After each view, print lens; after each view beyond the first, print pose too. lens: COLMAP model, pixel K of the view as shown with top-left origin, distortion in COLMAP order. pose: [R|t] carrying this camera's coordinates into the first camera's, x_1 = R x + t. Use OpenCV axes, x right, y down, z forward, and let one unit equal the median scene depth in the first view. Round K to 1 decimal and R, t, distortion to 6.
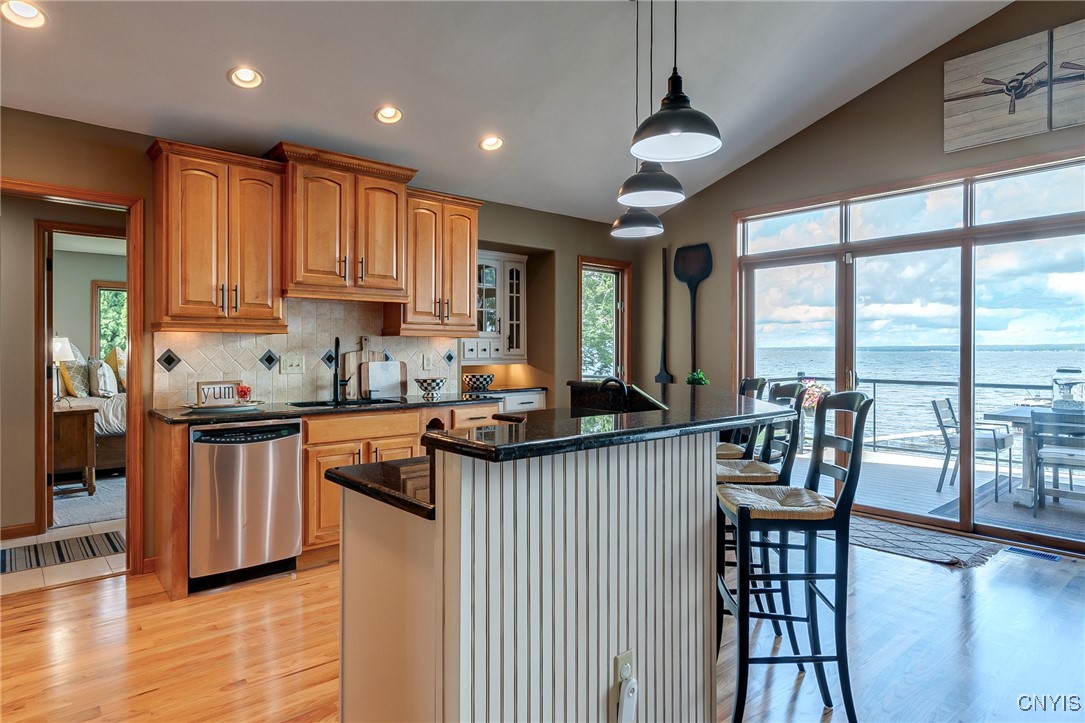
lens RADIAL K [[621.3, 0, 546.4], [0, 621.3, 356.5], [0, 0, 1]] dist [0.000433, 0.009503]
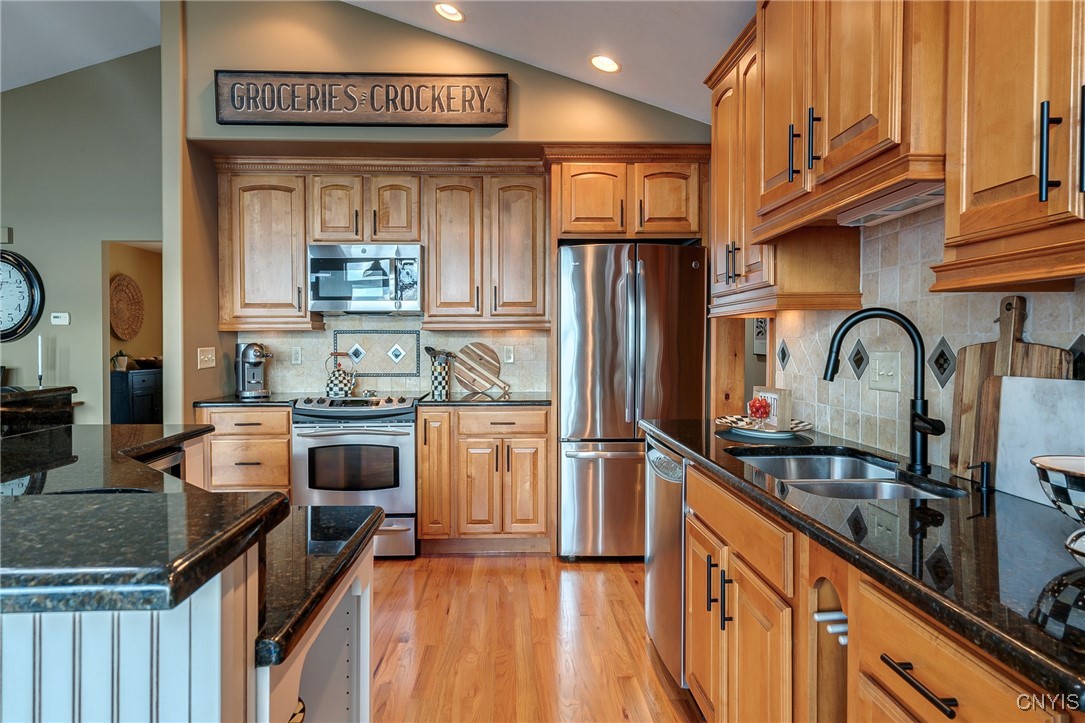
lens RADIAL K [[621.3, 0, 526.7], [0, 621.3, 357.0], [0, 0, 1]] dist [0.000433, 0.009503]
pose [[-0.644800, 0.019329, -0.764107, 0.123013], [-0.005964, 0.999523, 0.030317, -0.009883], [0.764328, 0.024106, -0.644377, 1.060732]]
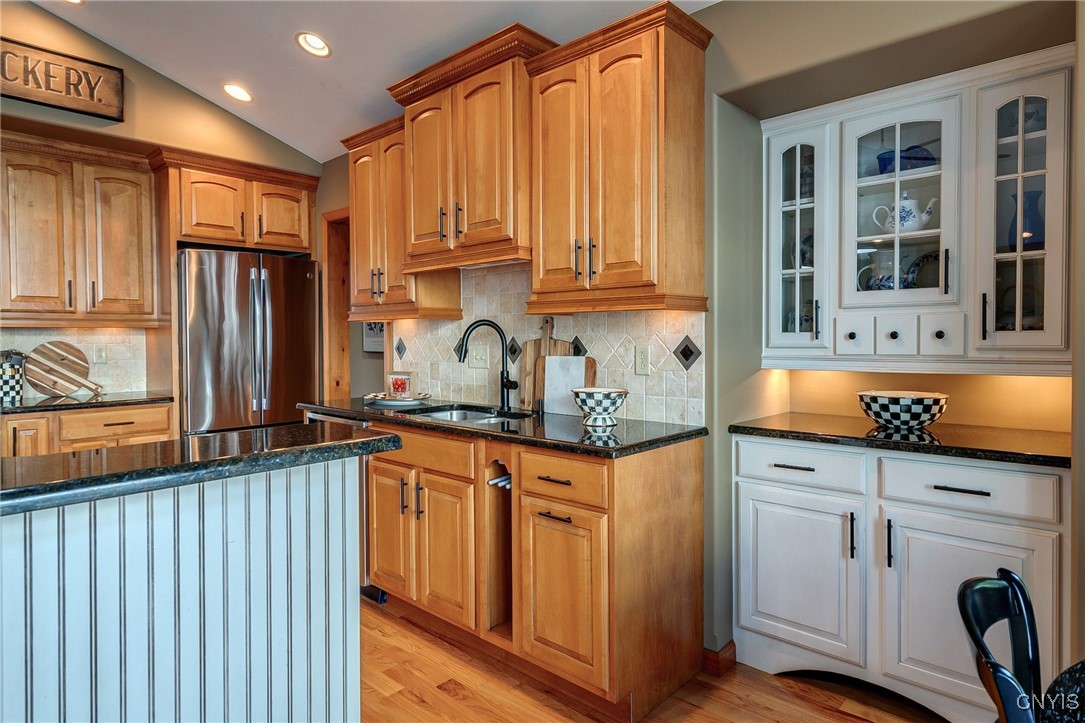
lens RADIAL K [[621.3, 0, 541.9], [0, 621.3, 348.8], [0, 0, 1]] dist [0.000433, 0.009503]
pose [[0.092866, 0.016472, -0.995542, 0.373055], [-0.005481, 0.999856, 0.016033, -0.009616], [0.995664, 0.003967, 0.092943, 0.973738]]
